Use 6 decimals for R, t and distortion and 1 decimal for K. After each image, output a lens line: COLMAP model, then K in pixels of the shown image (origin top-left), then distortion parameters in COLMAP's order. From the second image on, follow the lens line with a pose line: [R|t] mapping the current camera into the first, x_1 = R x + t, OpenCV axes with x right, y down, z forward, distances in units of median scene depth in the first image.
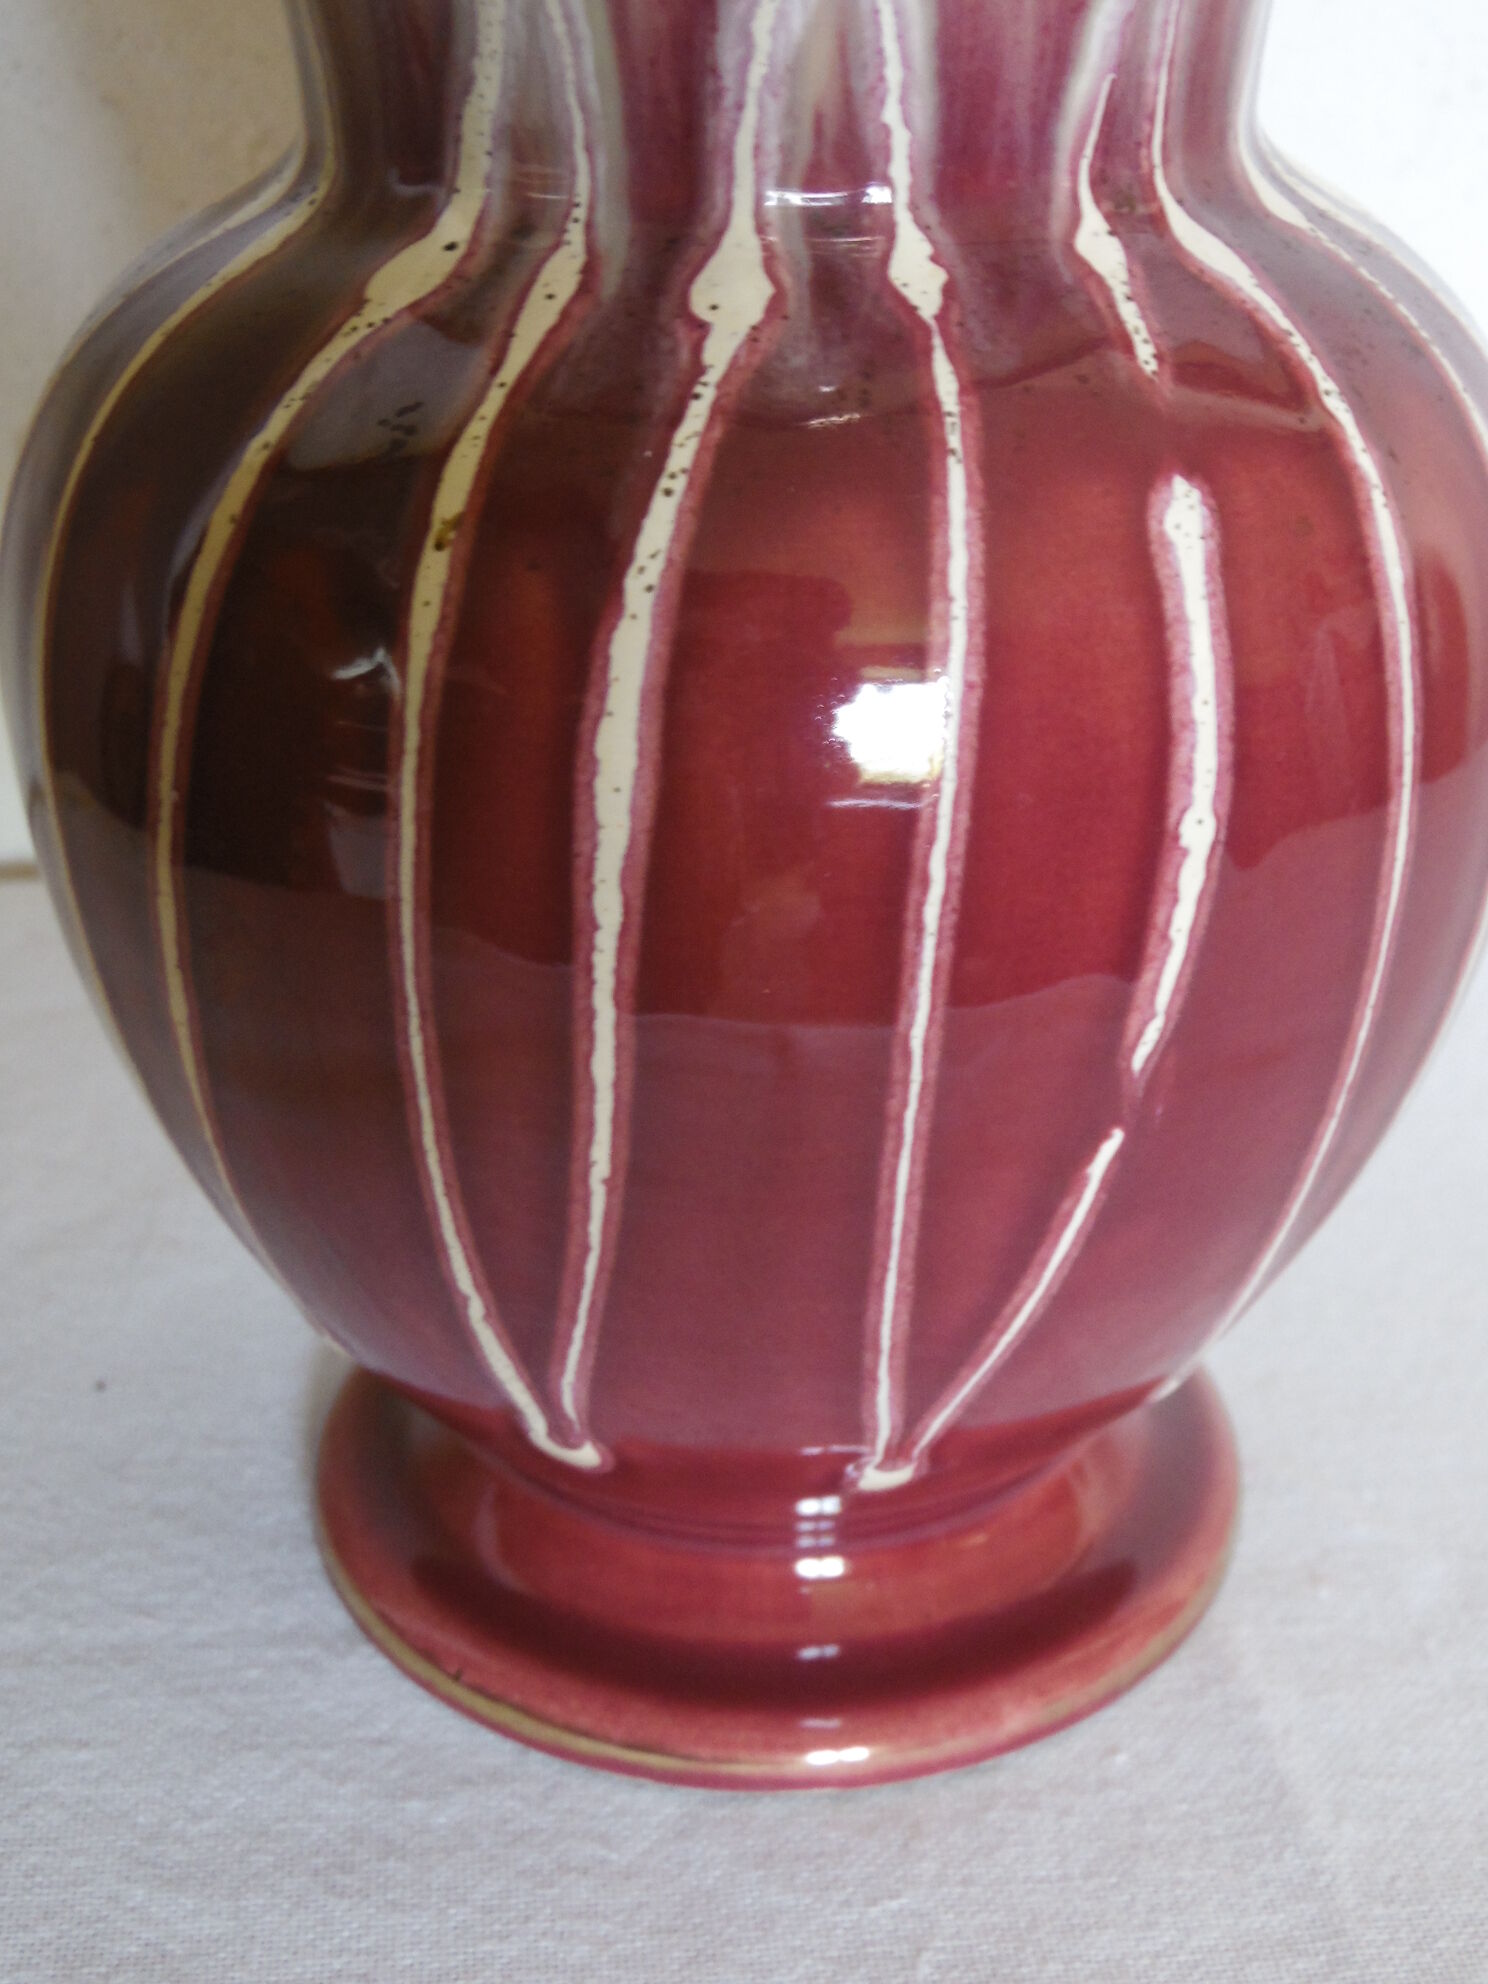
lens RADIAL K [[2652.0, 0, 744.2], [0, 2652.0, 990.3], [0, 0, 1]] dist [-0.070671, 0.000000]
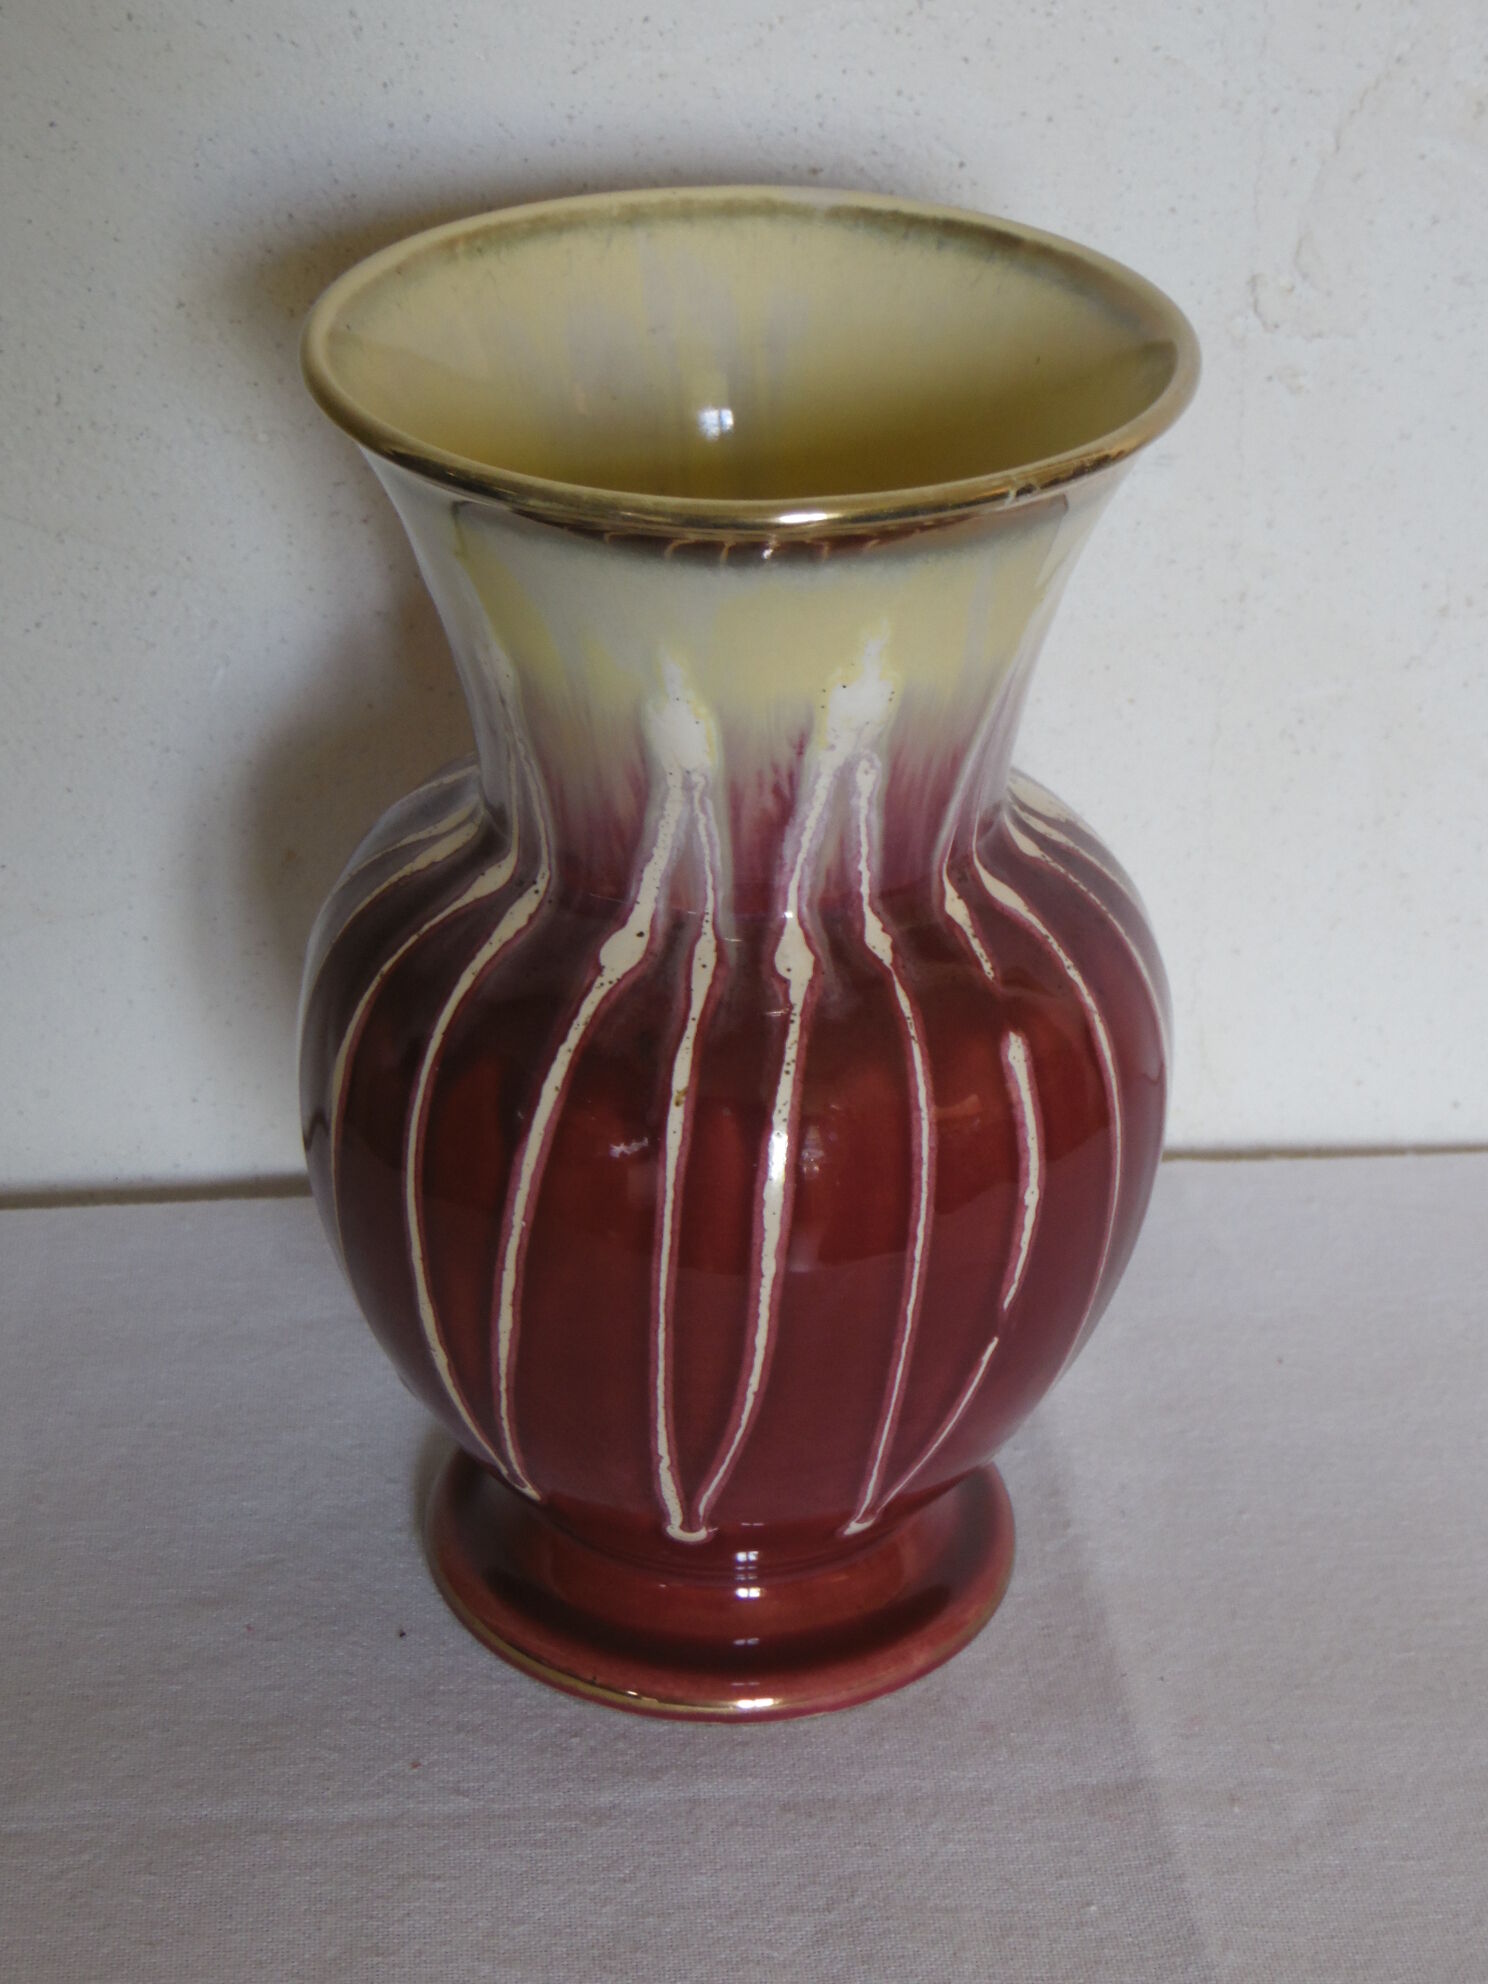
lens RADIAL K [[4118.8, 0, 743.8], [0, 4118.8, 993.8], [0, 0, 1]] dist [0.234078, 0.000000]
pose [[0.967457, -0.095999, 0.234116, -0.792873], [0.084918, 0.994757, 0.056984, -0.422792], [-0.238359, -0.035249, 0.970537, -2.095847]]
